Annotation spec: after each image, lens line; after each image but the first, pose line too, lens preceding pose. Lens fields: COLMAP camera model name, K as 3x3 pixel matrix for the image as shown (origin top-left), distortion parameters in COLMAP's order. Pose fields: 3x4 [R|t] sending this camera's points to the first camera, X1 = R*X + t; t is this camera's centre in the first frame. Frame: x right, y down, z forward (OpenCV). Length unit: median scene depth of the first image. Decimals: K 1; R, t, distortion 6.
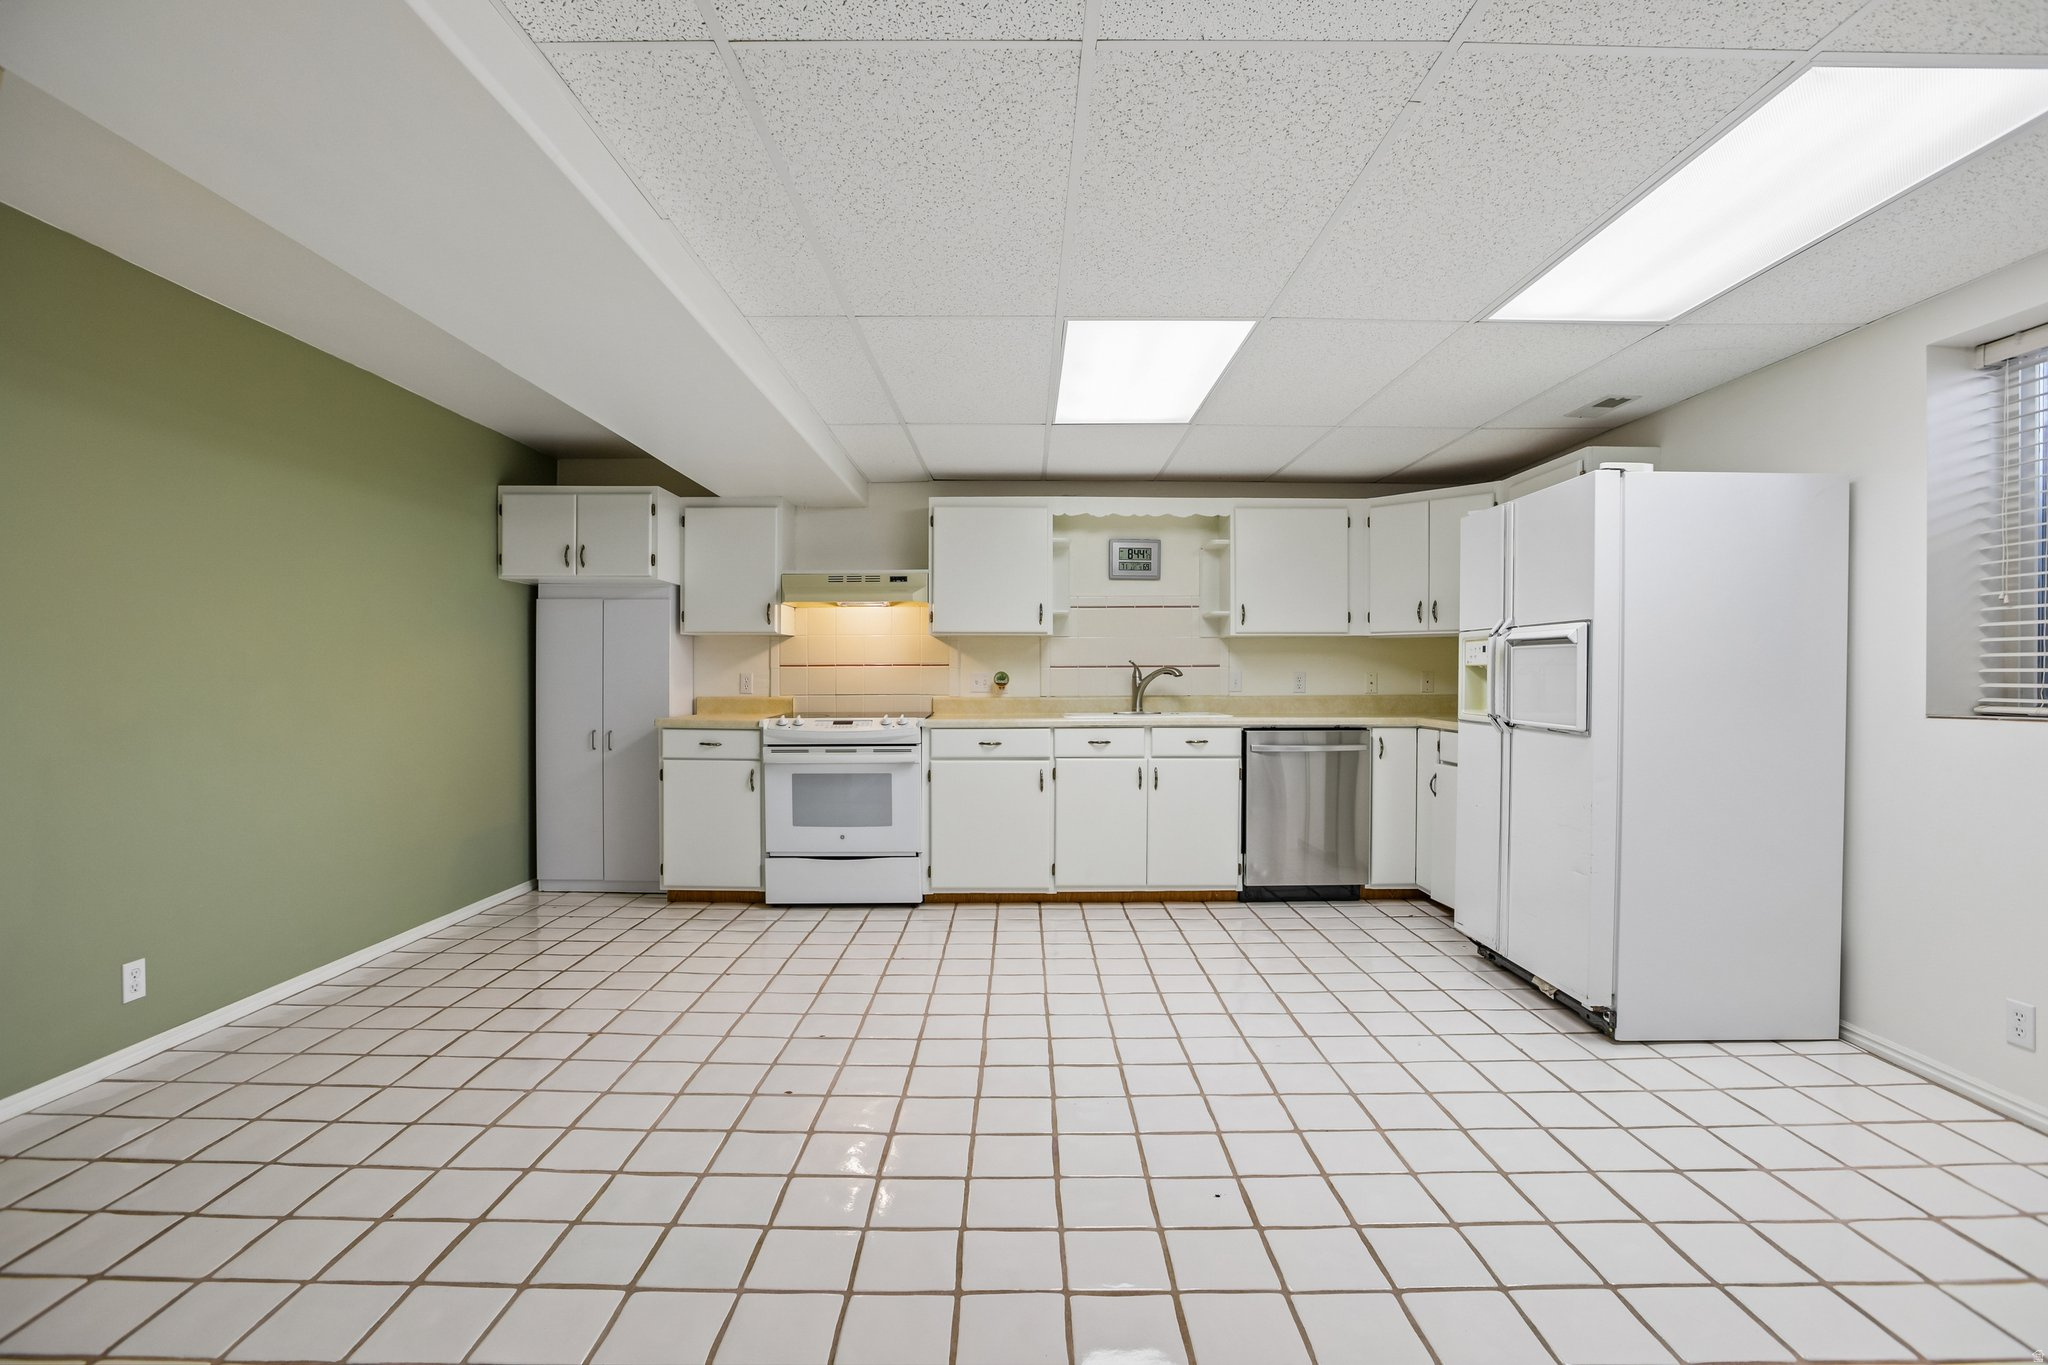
lens RADIAL K [[960.2, 0, 1017.5], [0, 960.2, 685.1], [0, 0, 1]] dist [-0.059692, 0.029442]
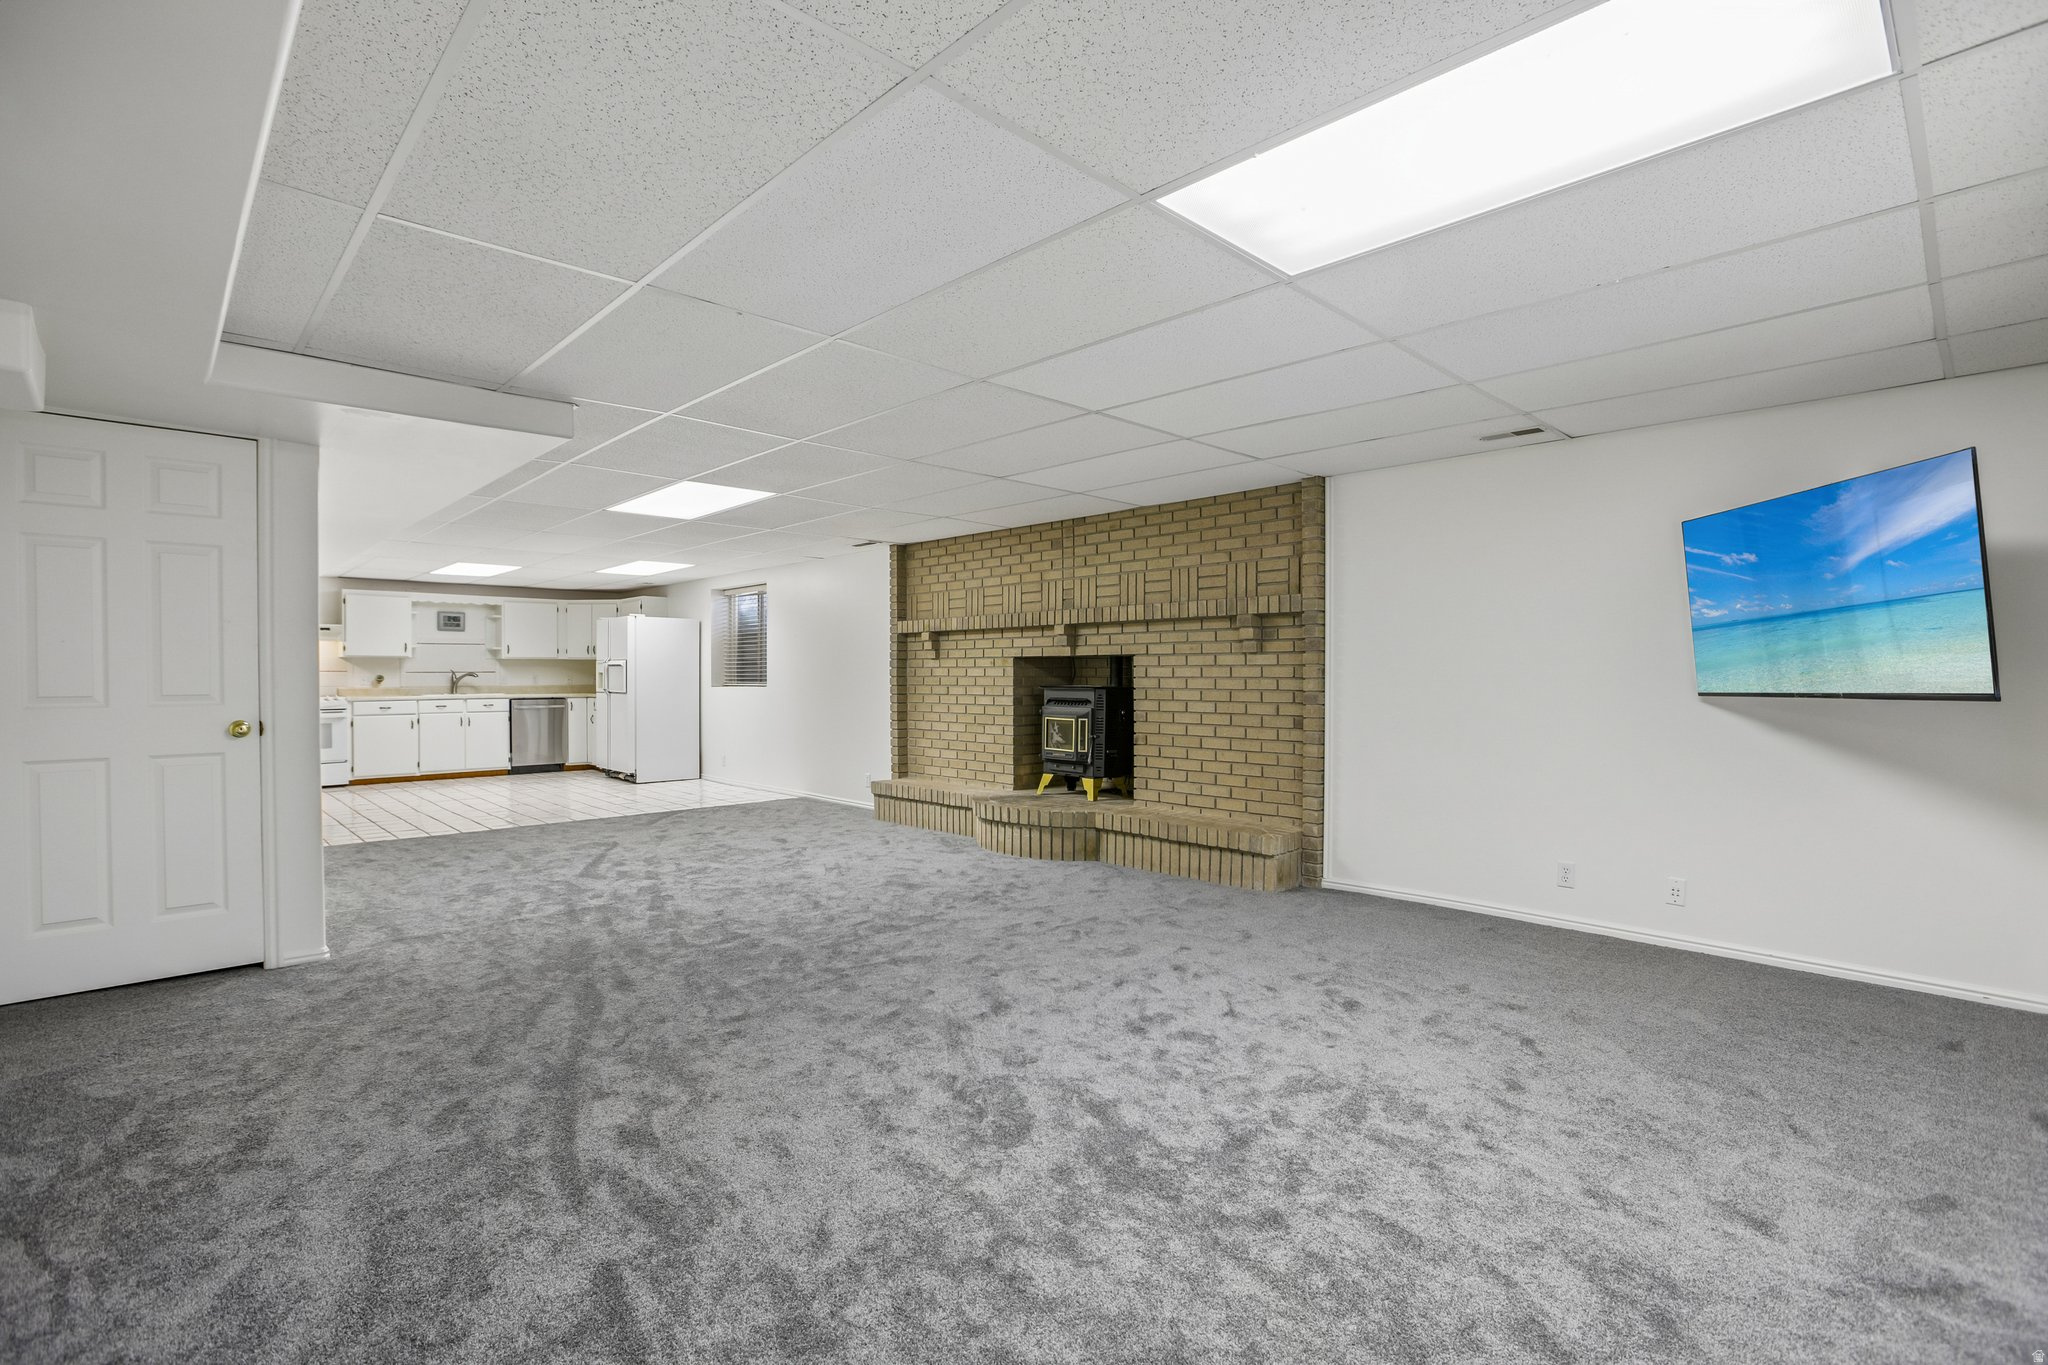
lens RADIAL K [[960.2, 0, 1017.5], [0, 960.2, 685.1], [0, 0, 1]] dist [-0.059692, 0.029442]
pose [[0.722941, -0.007442, 0.690869, -0.459719], [0.008849, 0.999960, 0.001512, 0.018346], [-0.690853, 0.005020, 0.722978, -1.513686]]
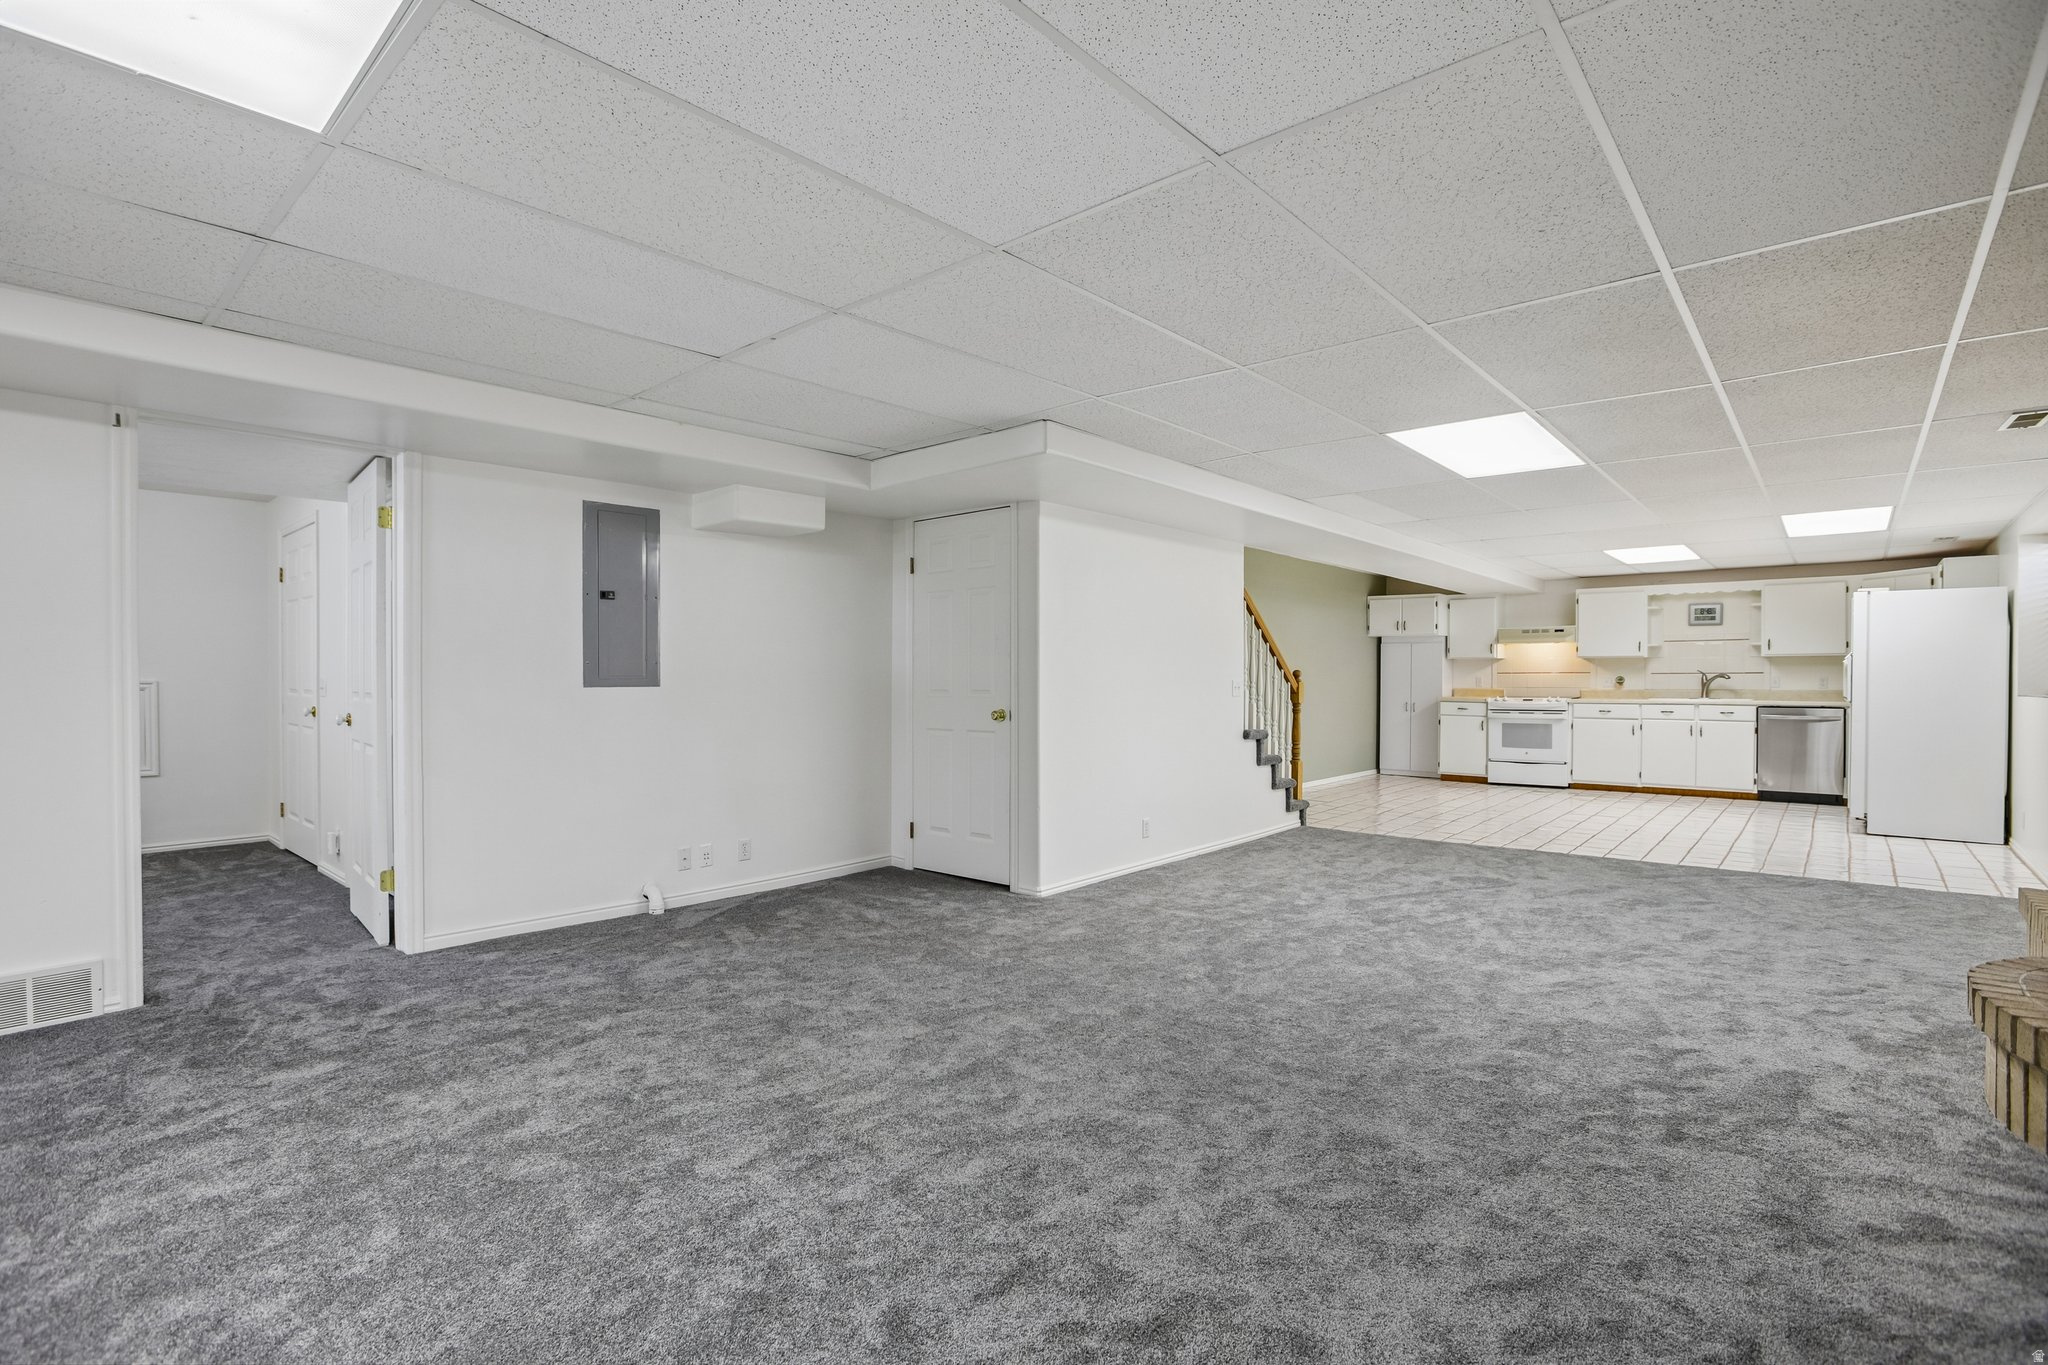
lens RADIAL K [[960.2, 0, 1017.5], [0, 960.2, 685.1], [0, 0, 1]] dist [-0.059692, 0.029442]
pose [[0.751497, 0.006387, -0.659706, 0.353420], [-0.008555, 0.999963, -0.000065, 0.015688], [0.659681, 0.005693, 0.751524, -1.333571]]
